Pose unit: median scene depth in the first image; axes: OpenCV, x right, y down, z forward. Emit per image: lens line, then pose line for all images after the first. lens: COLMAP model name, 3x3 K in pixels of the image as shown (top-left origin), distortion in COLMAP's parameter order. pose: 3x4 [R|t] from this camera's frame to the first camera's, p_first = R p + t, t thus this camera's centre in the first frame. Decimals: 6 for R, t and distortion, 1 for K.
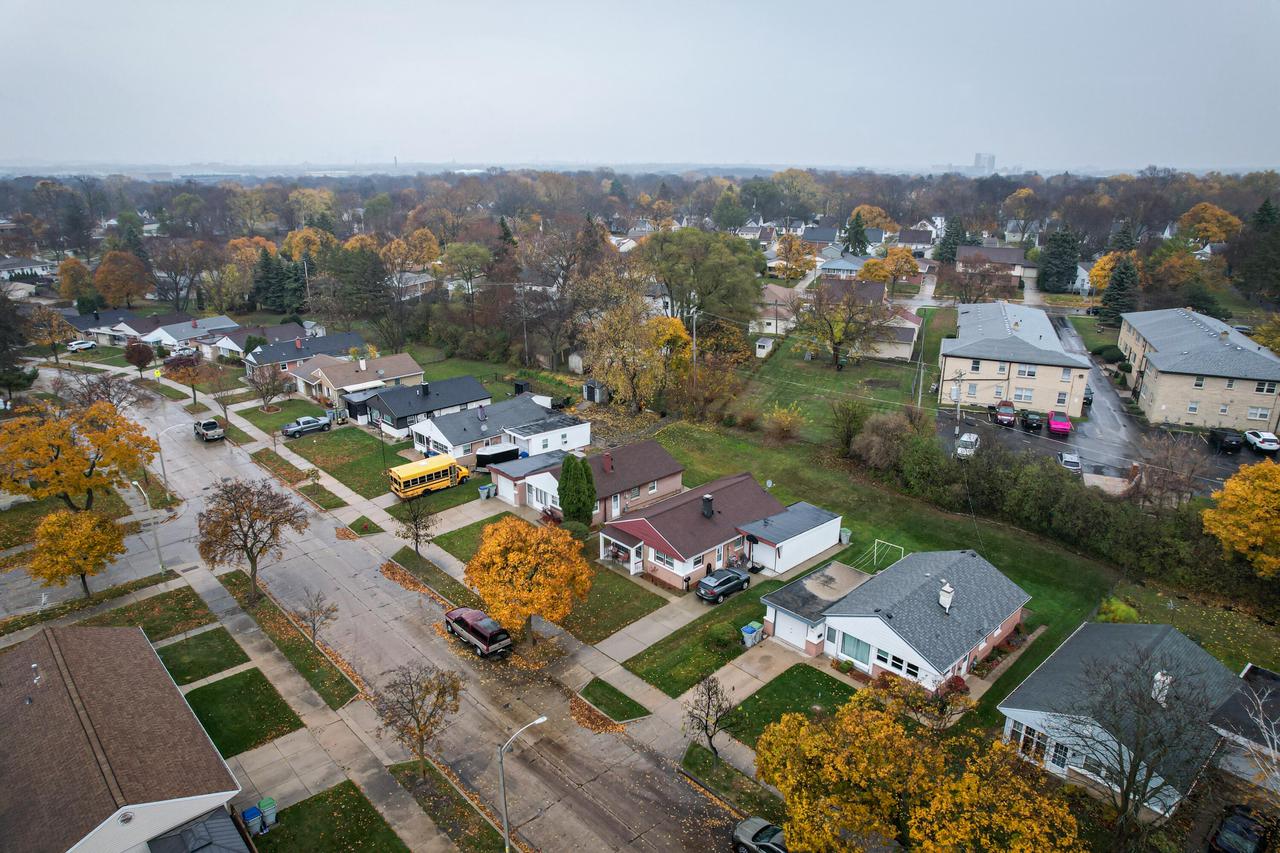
lens RADIAL K [[813.5, 0, 640.1], [0, 813.5, 451.6], [0, 0, 1]] dist [-0.074984, 0.066772]
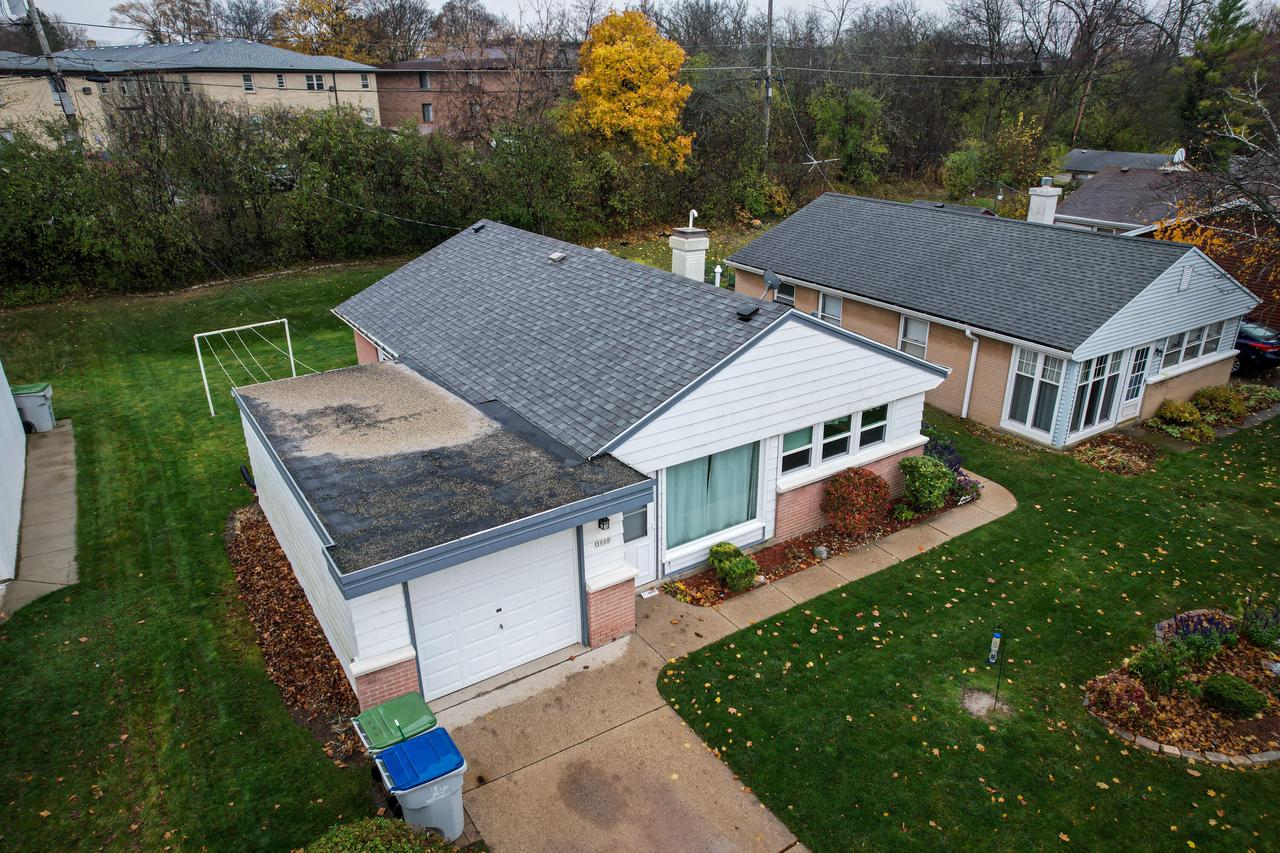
lens RADIAL K [[831.2, 0, 640.7], [0, 831.2, 448.3], [0, 0, 1]] dist [-0.086551, 0.077241]
pose [[0.174486, -0.402315, 0.898720, 0.013107], [0.347587, 0.879129, 0.326061, 0.108533], [-0.921270, 0.255490, 0.293235, 0.783052]]
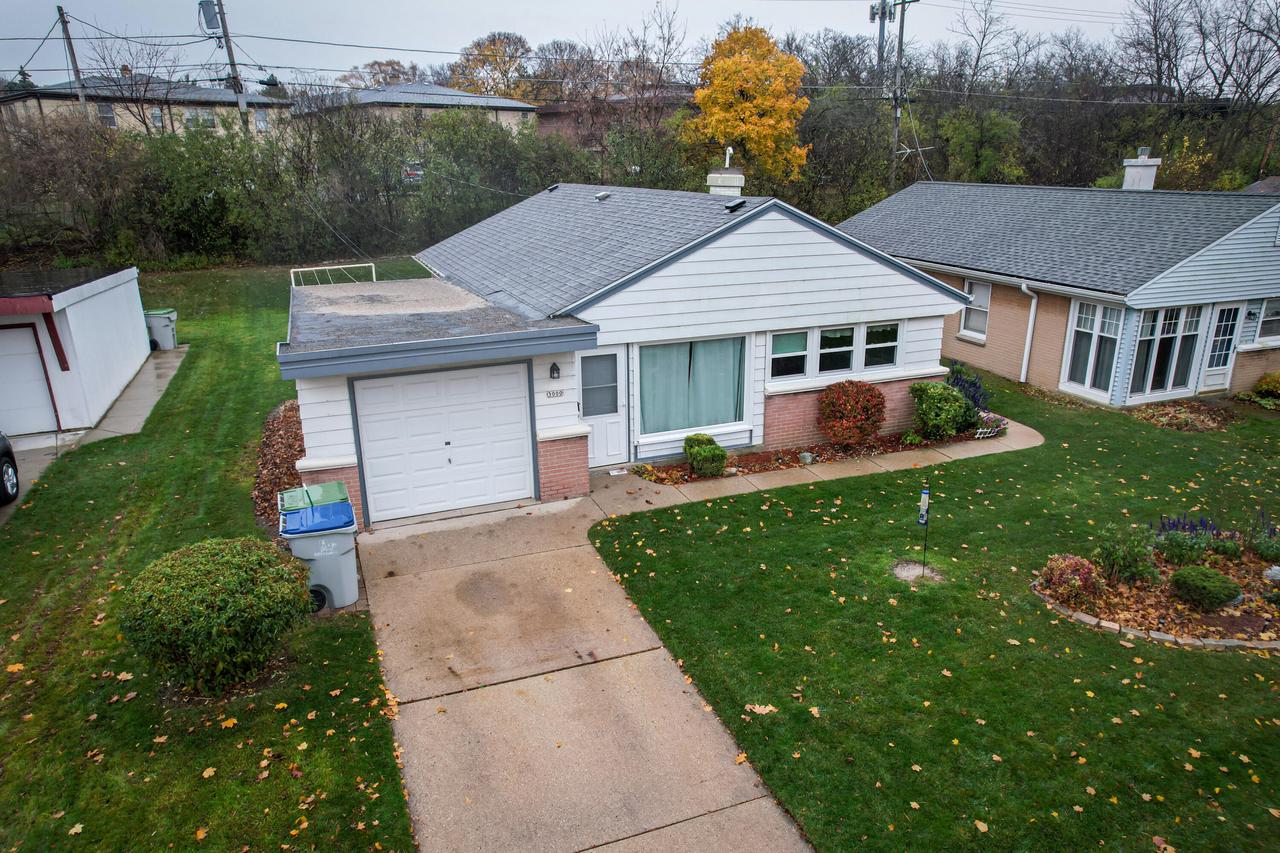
lens RADIAL K [[839.0, 0, 640.1], [0, 839.0, 450.1], [0, 0, 1]] dist [-0.089498, 0.081477]
pose [[0.371911, -0.313175, 0.873844, 0.001857], [0.328870, 0.924764, 0.191456, 0.170557], [-0.868059, 0.216176, 0.446924, 0.746371]]
